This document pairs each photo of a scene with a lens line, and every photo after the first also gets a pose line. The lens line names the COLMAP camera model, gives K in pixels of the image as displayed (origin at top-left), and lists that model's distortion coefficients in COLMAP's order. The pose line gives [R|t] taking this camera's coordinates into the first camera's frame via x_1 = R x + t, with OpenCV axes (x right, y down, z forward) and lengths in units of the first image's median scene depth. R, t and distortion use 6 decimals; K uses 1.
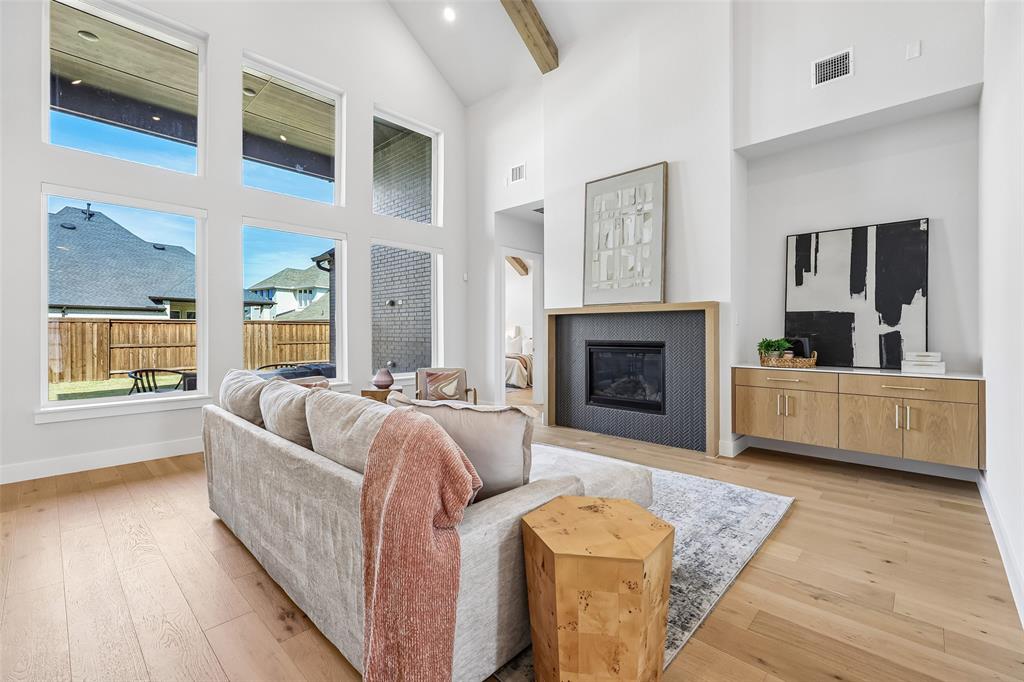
lens RADIAL K [[439.8, 0, 516.4], [0, 439.8, 333.9], [0, 0, 1]] dist [-0.001427, 0.000889]
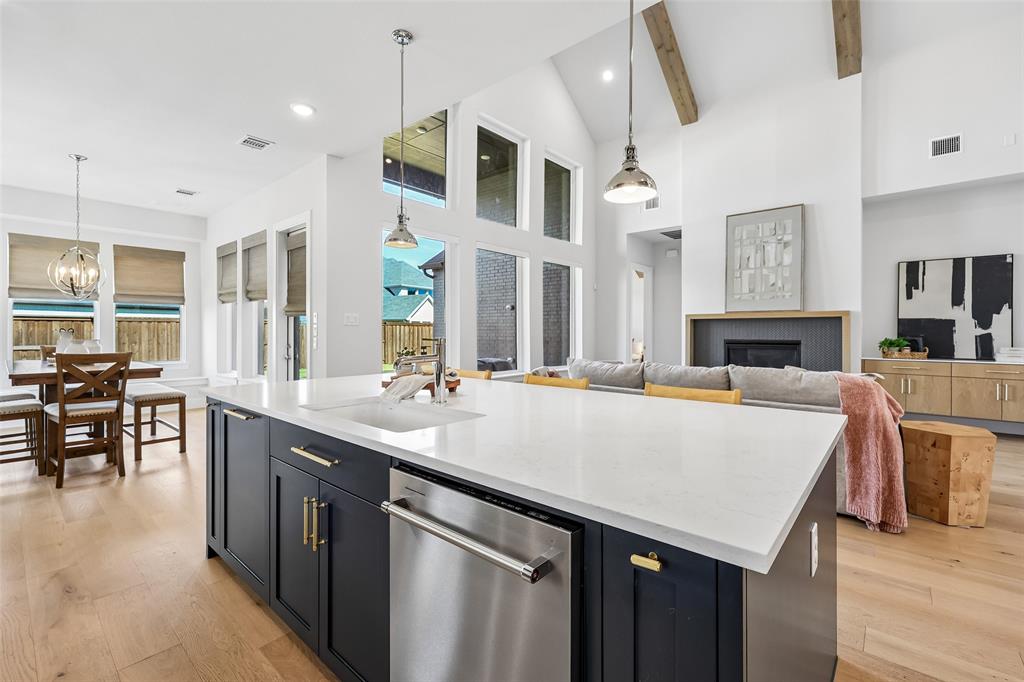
lens RADIAL K [[439.8, 0, 514.4], [0, 439.8, 336.6], [0, 0, 1]] dist [-0.001427, 0.000889]
pose [[0.999259, 0.003644, 0.038313, -0.460197], [-0.003805, 0.999984, 0.004143, 0.003277], [-0.038297, -0.004286, 0.999257, -0.228814]]
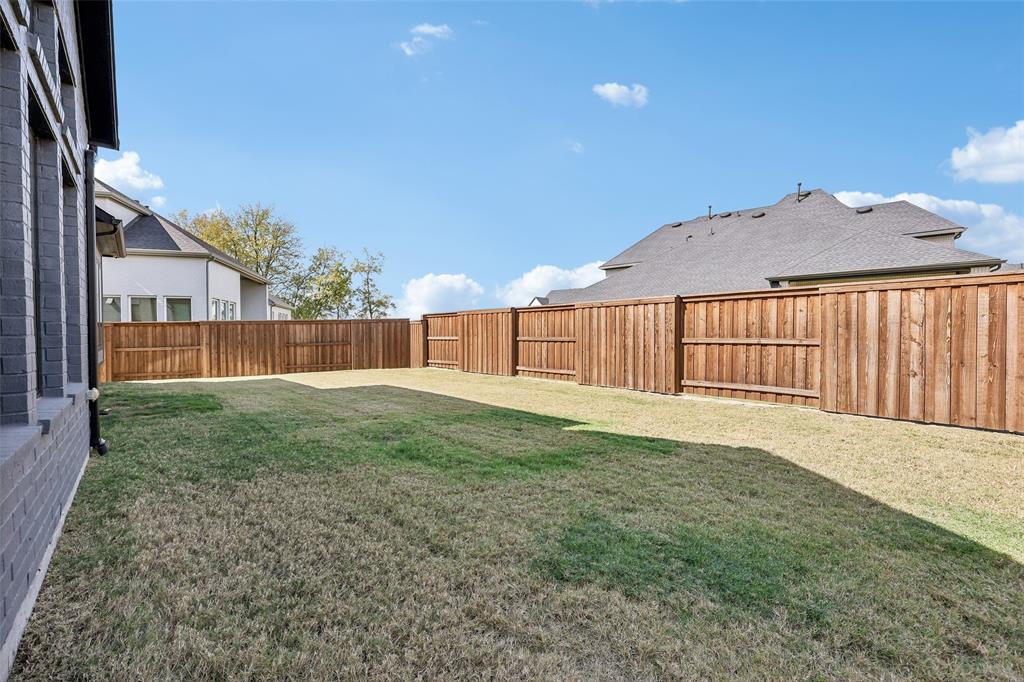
lens RADIAL K [[439.8, 0, 520.0], [0, 439.8, 336.2], [0, 0, 1]] dist [-0.001427, 0.000889]
pose [[-0.084076, 0.013883, -0.996363, -0.096821], [0.001598, 0.999904, 0.013797, 0.024498], [0.996458, -0.000433, -0.084090, 2.533034]]
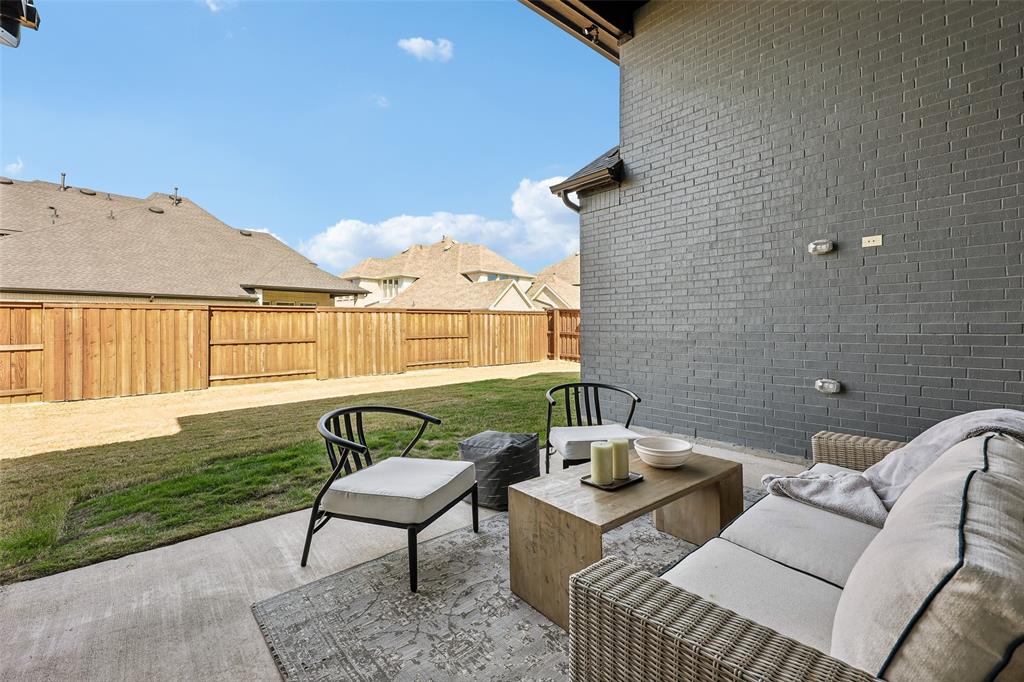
lens RADIAL K [[439.8, 0, 521.3], [0, 439.8, 327.3], [0, 0, 1]] dist [-0.001427, 0.000889]
pose [[0.994823, -0.004123, -0.101536, -0.780218], [0.004007, 0.999991, -0.001341, 0.012166], [0.101540, 0.000927, 0.994831, 0.761354]]
